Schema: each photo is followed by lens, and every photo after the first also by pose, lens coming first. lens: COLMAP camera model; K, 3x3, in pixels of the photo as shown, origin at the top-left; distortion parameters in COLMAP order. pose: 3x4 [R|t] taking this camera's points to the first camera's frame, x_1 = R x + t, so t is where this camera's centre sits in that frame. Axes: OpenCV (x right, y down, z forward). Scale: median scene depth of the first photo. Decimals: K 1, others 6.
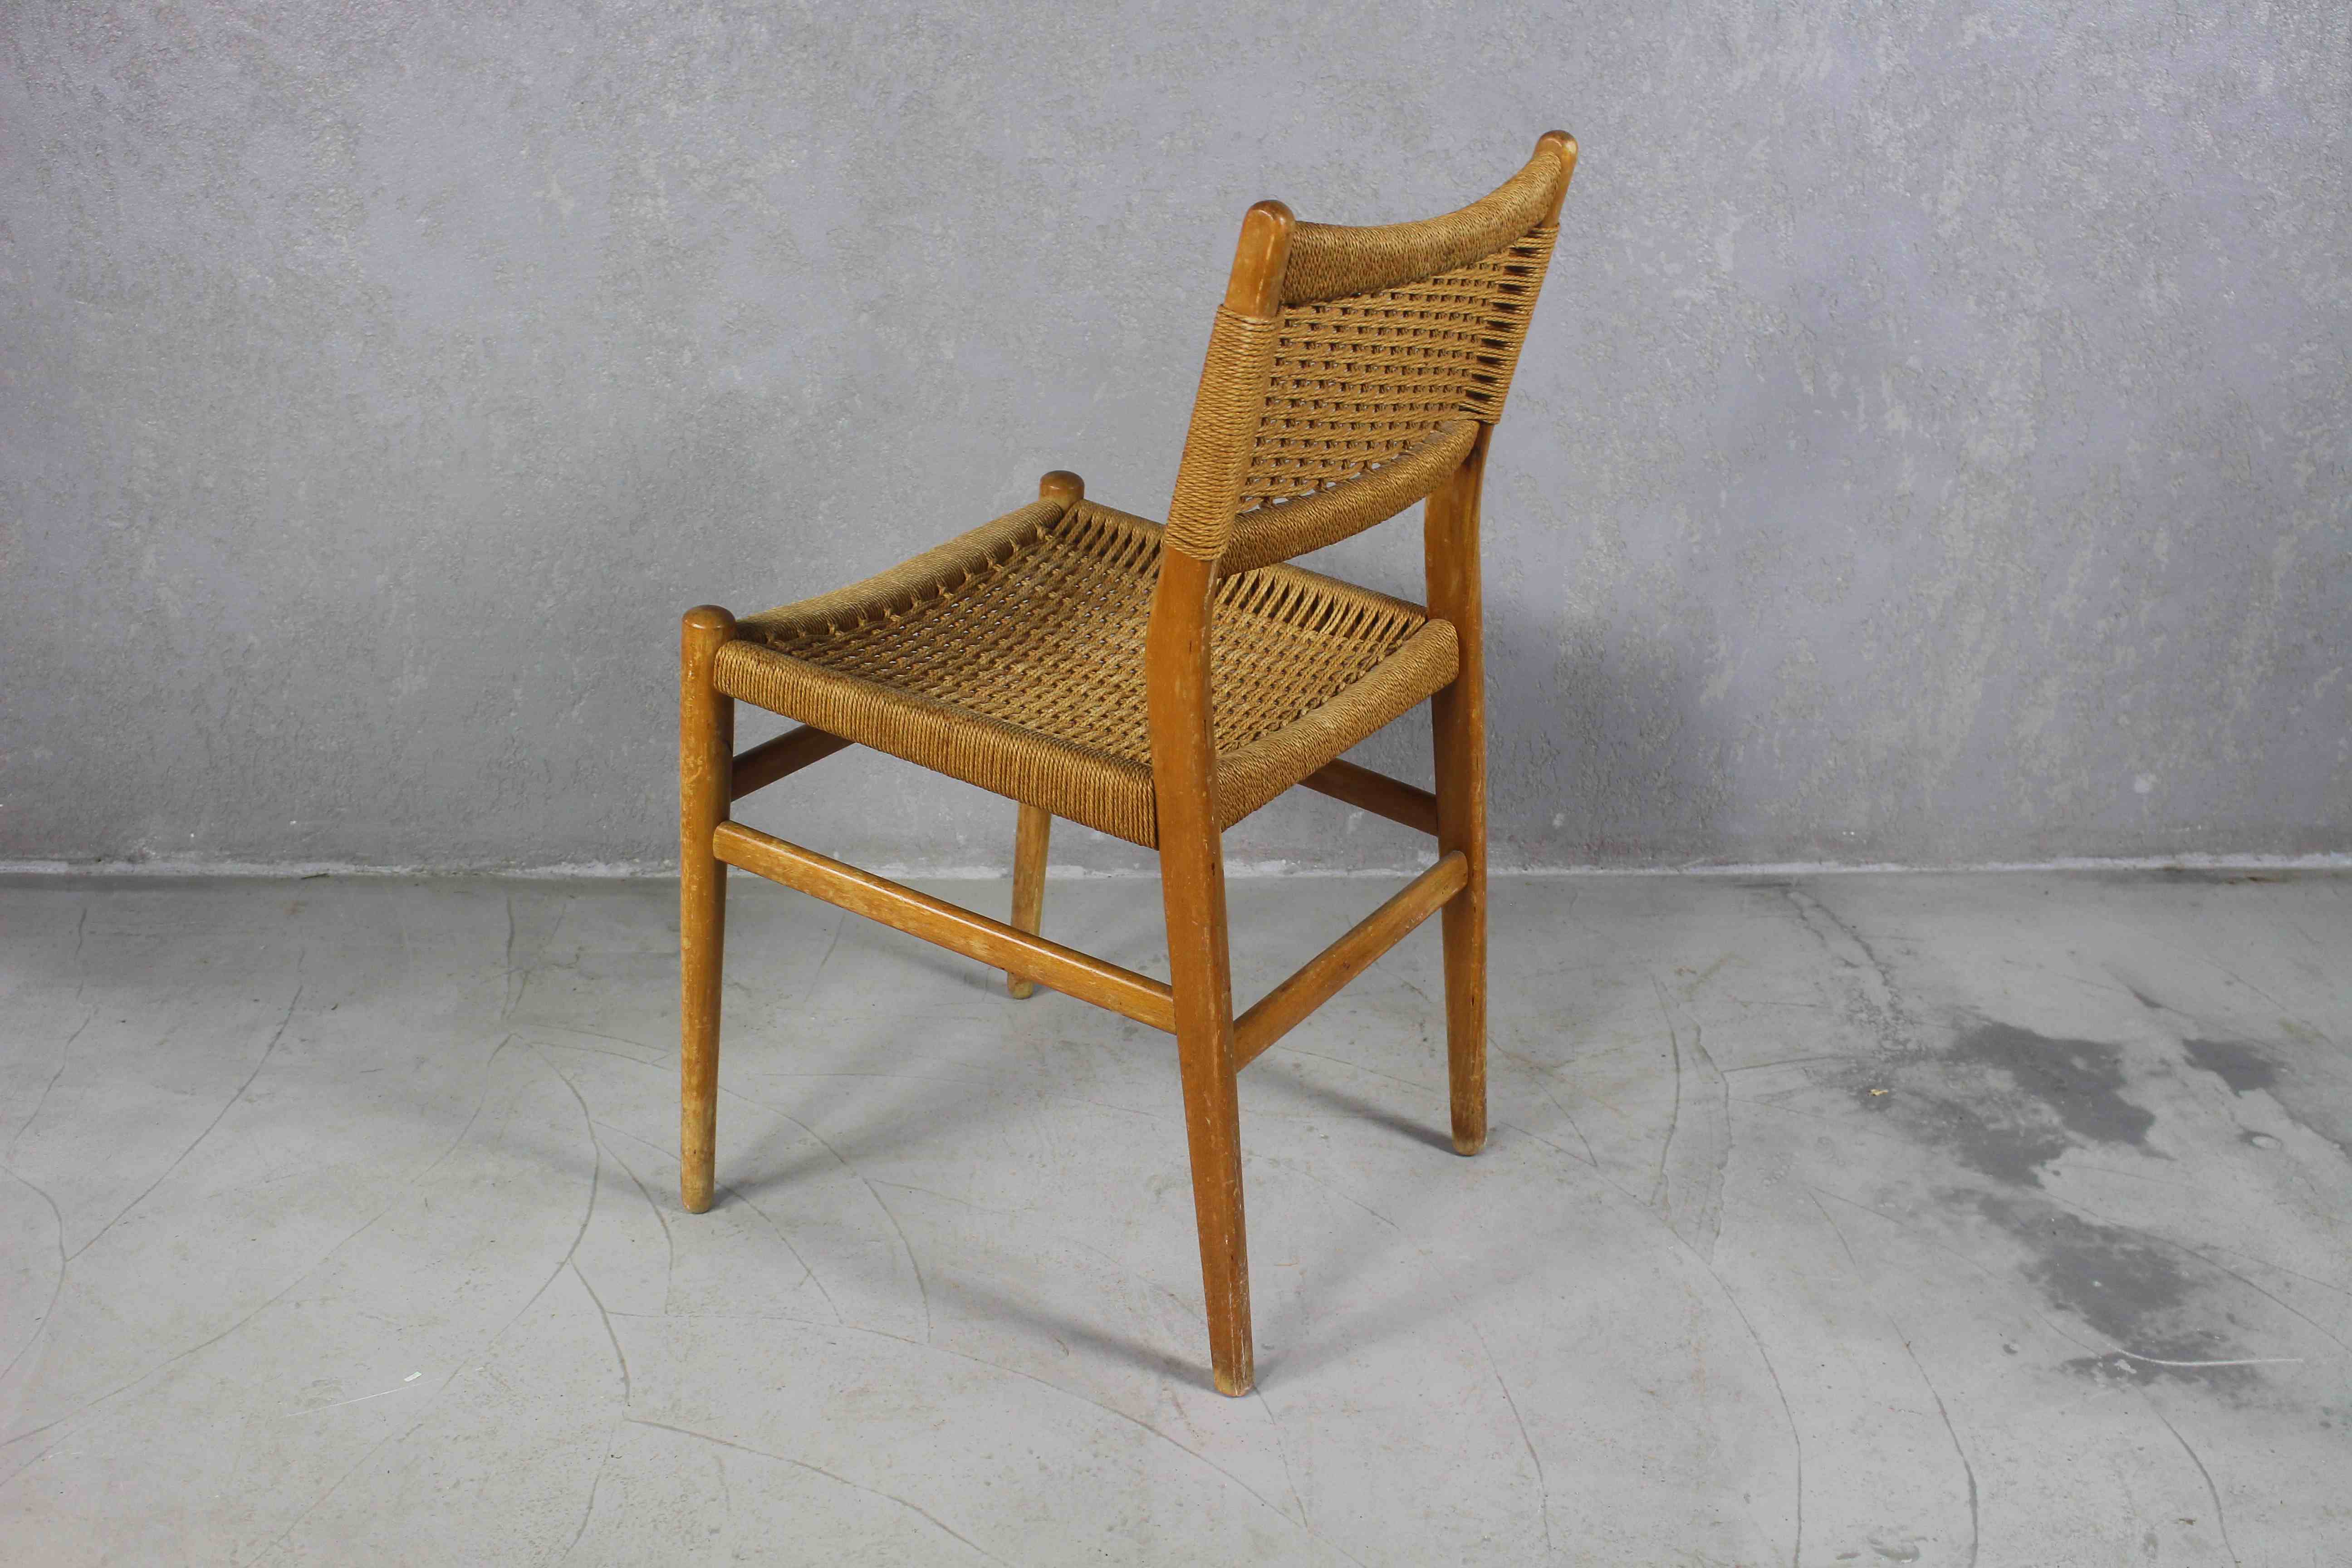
lens RADIAL K [[2537.4, 0, 1171.3], [0, 2537.4, 772.7], [0, 0, 1]] dist [-0.061263, 0.000000]
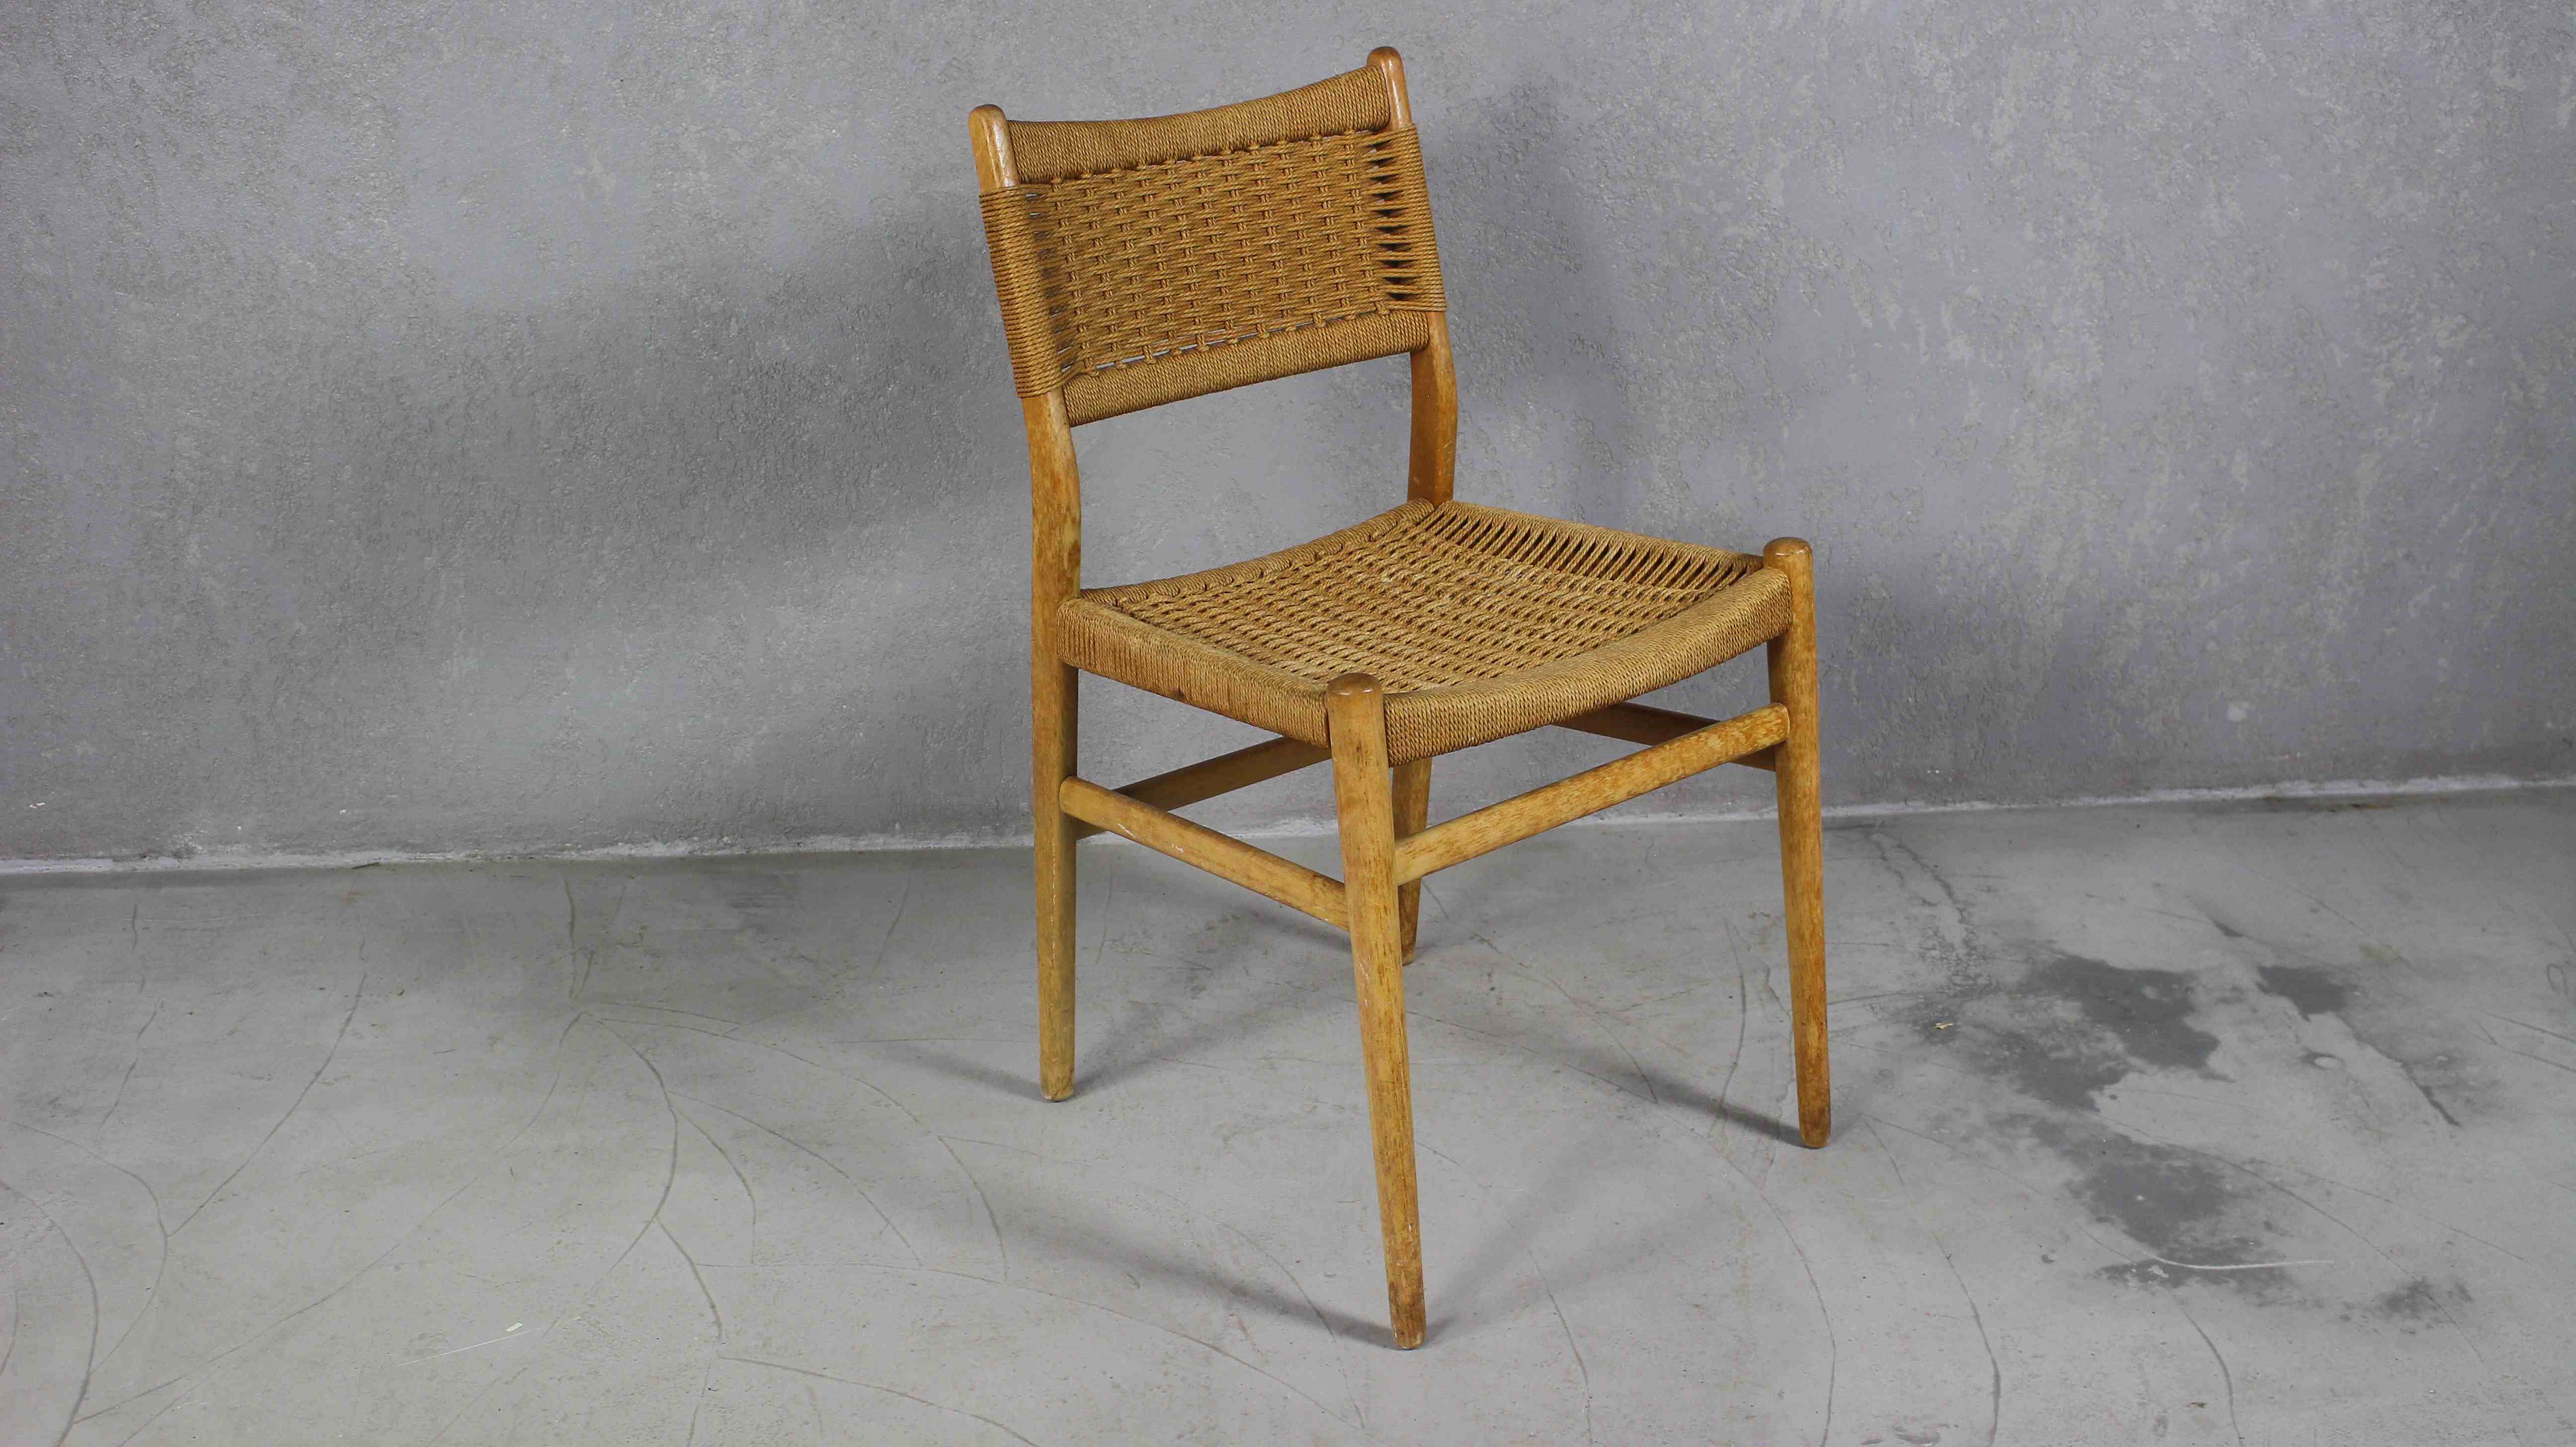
lens RADIAL K [[3283.0, 0, 1293.1], [0, 3283.0, 718.4], [0, 0, 1]] dist [-0.044010, 0.000000]
pose [[0.999475, -0.032095, -0.004456, 0.029720], [0.032055, 0.999448, -0.008763, 0.007113], [0.004735, 0.008616, 0.999952, -0.290528]]
